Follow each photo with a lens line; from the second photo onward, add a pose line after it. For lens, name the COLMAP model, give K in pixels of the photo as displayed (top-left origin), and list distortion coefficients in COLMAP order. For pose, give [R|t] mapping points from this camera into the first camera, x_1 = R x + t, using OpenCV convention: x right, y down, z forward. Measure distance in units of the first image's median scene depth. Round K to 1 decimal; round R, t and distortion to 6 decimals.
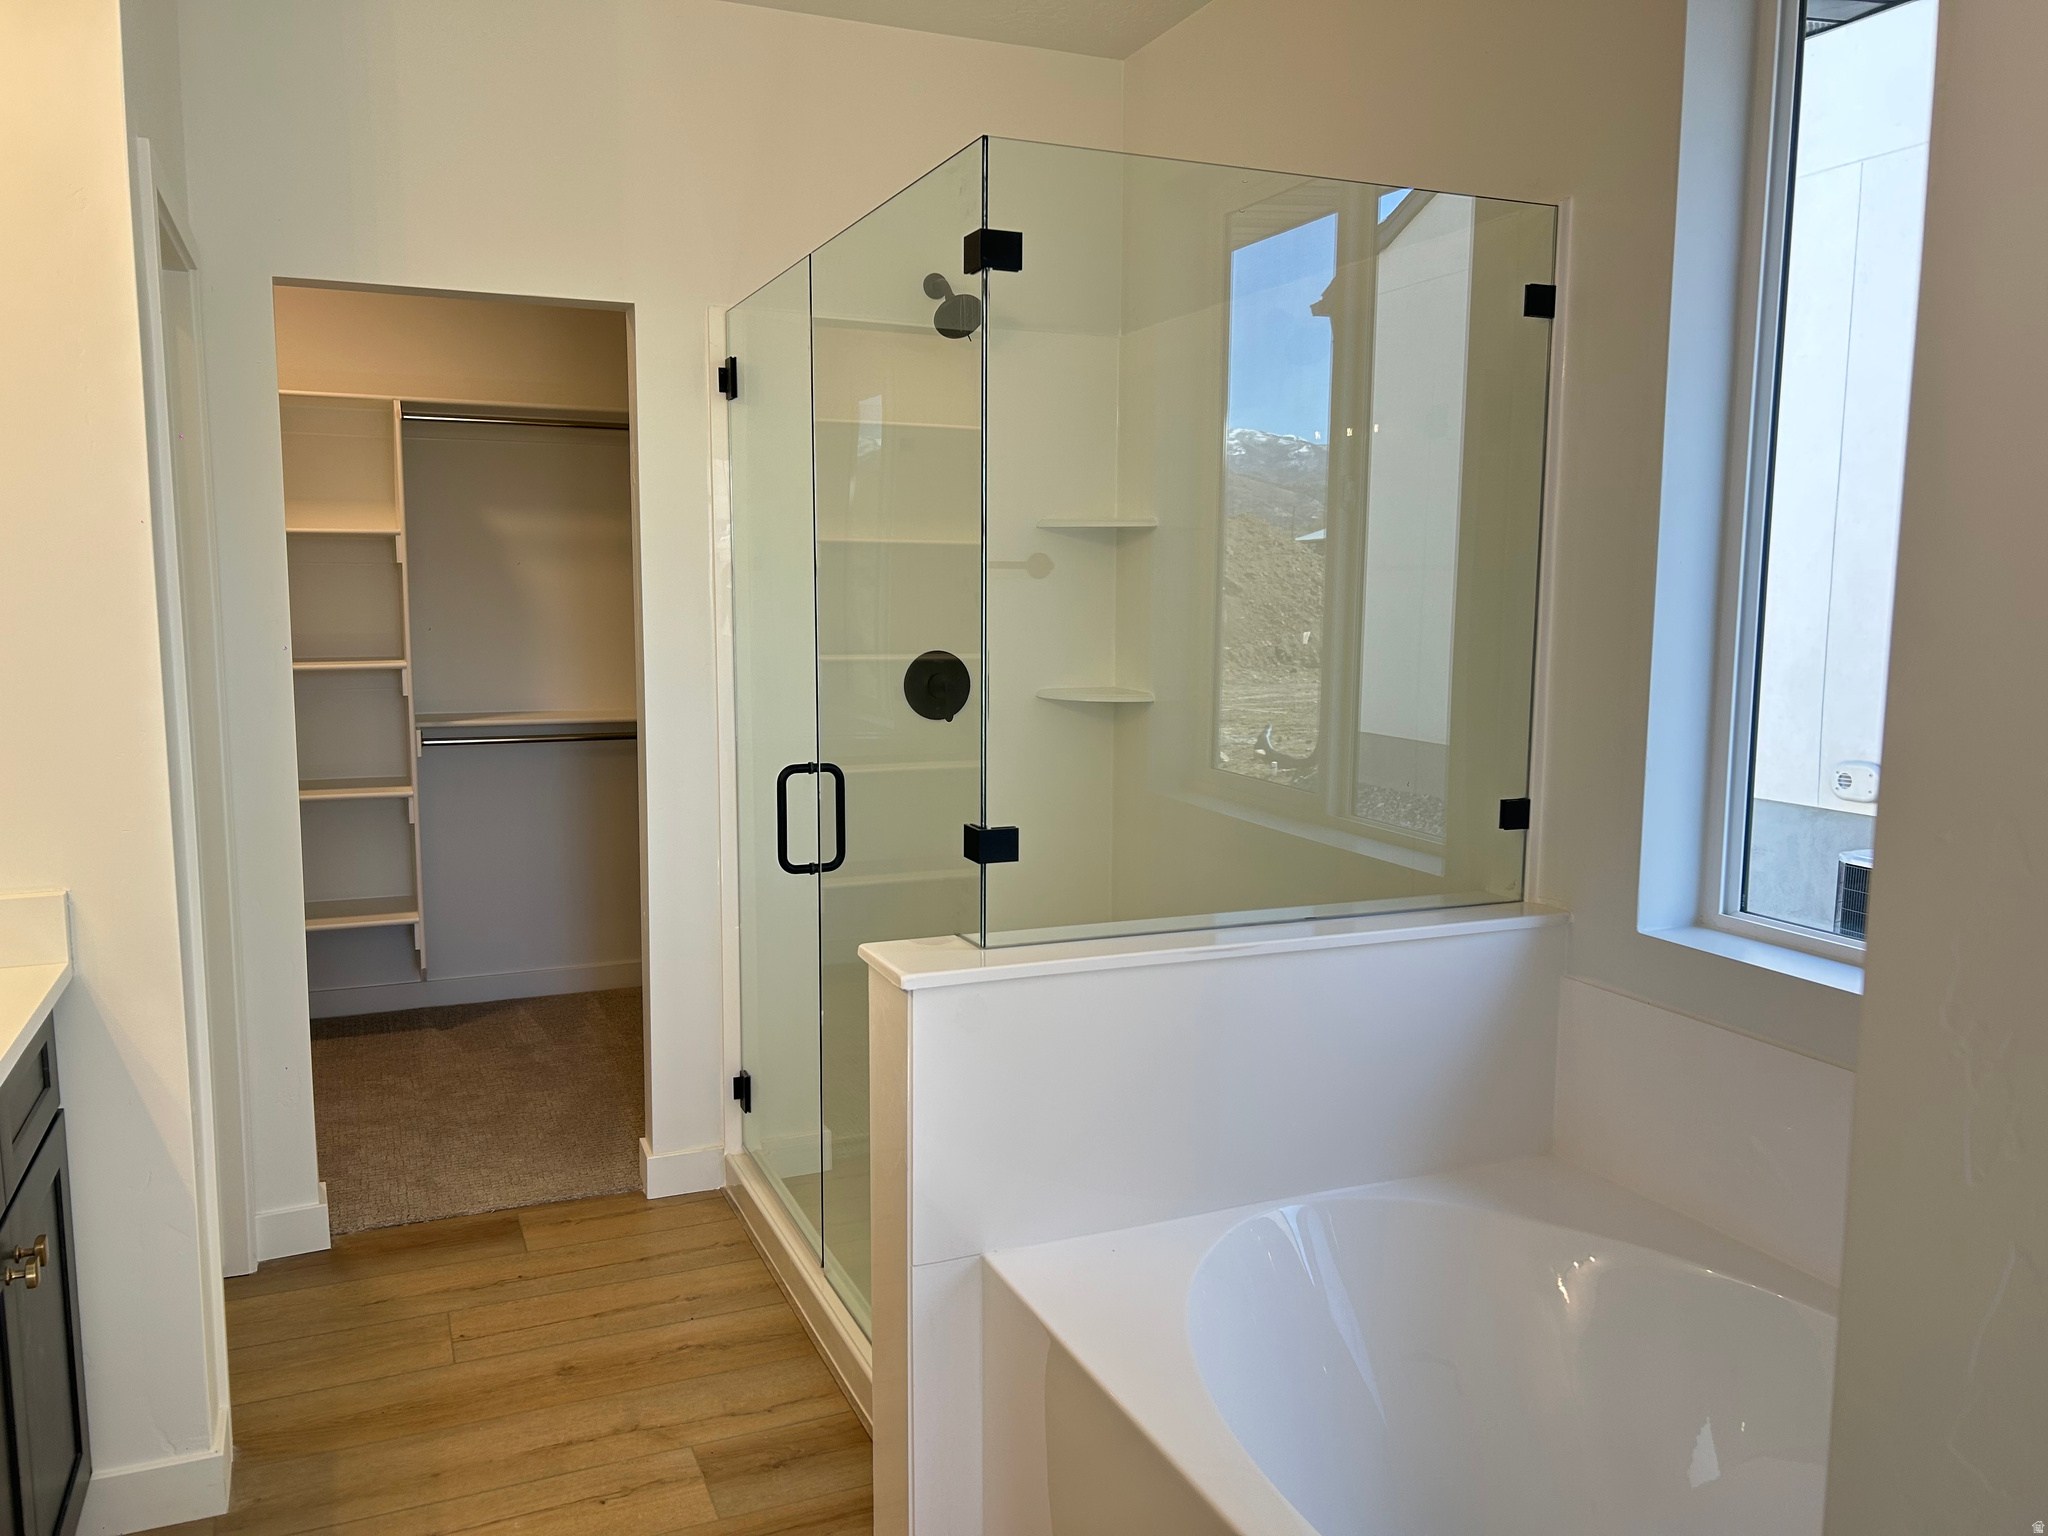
lens RADIAL K [[1540.5, 0, 1017.5], [0, 1540.5, 770.3], [0, 0, 1]] dist [0.066072, -0.072297]
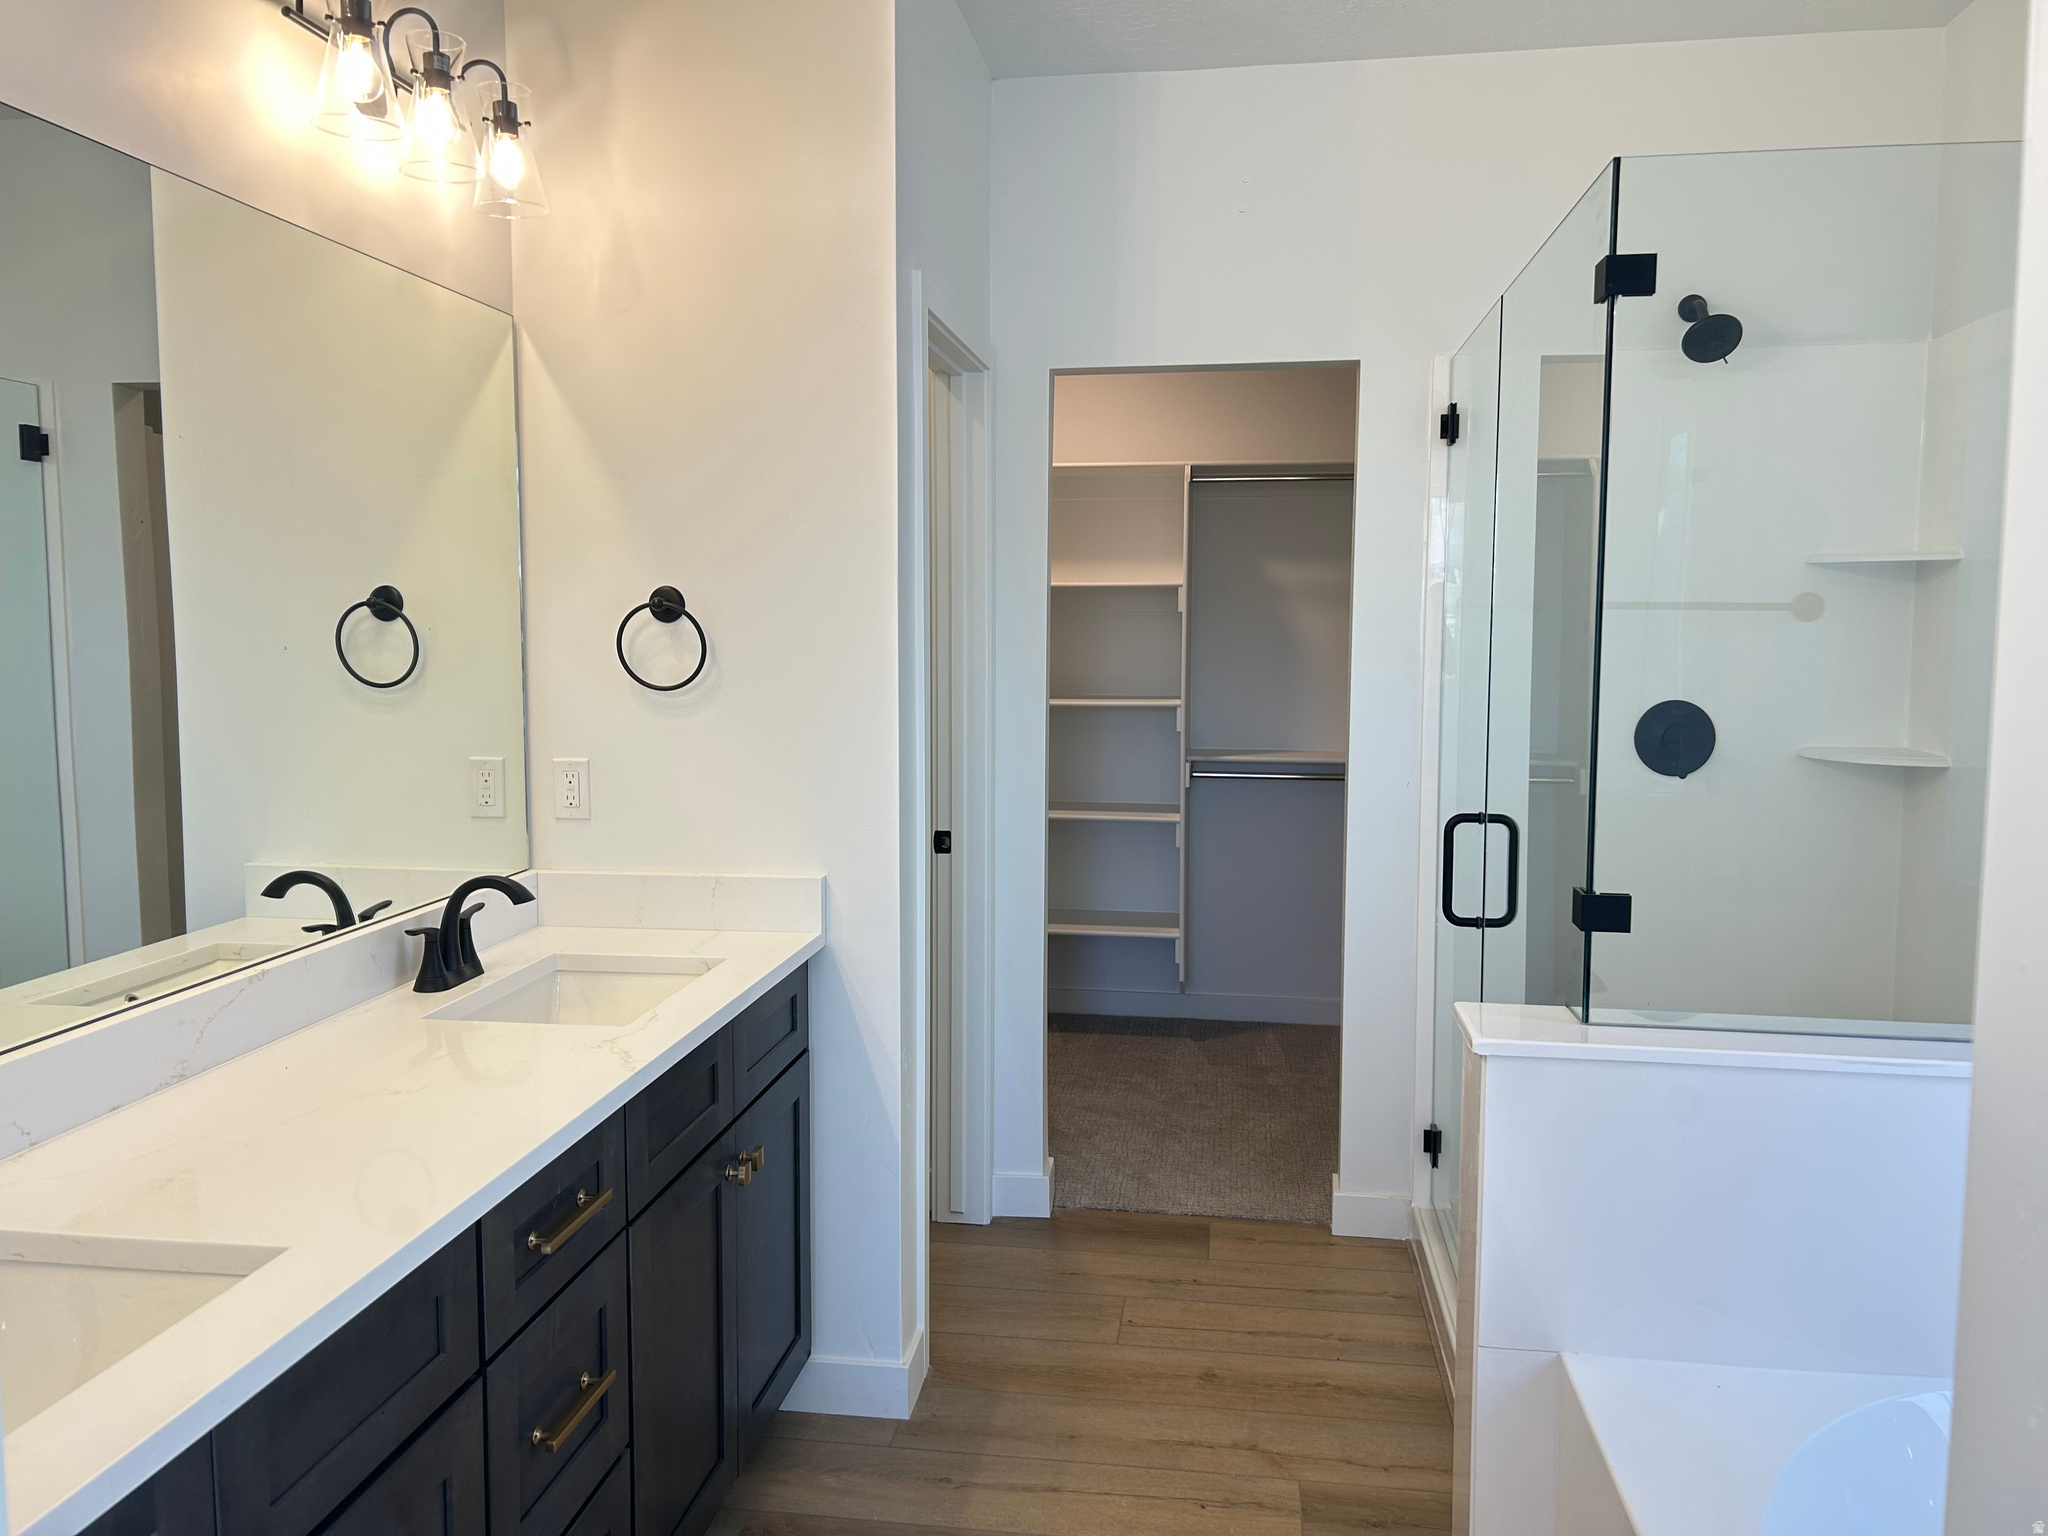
lens RADIAL K [[1540.5, 0, 1023.9], [0, 1540.5, 753.5], [0, 0, 1]] dist [0.066072, -0.072297]
pose [[0.854387, 0.042054, -0.517933, 0.106528], [-0.062180, 0.997832, -0.021553, -0.002774], [0.515904, 0.050620, 0.855150, 0.014739]]
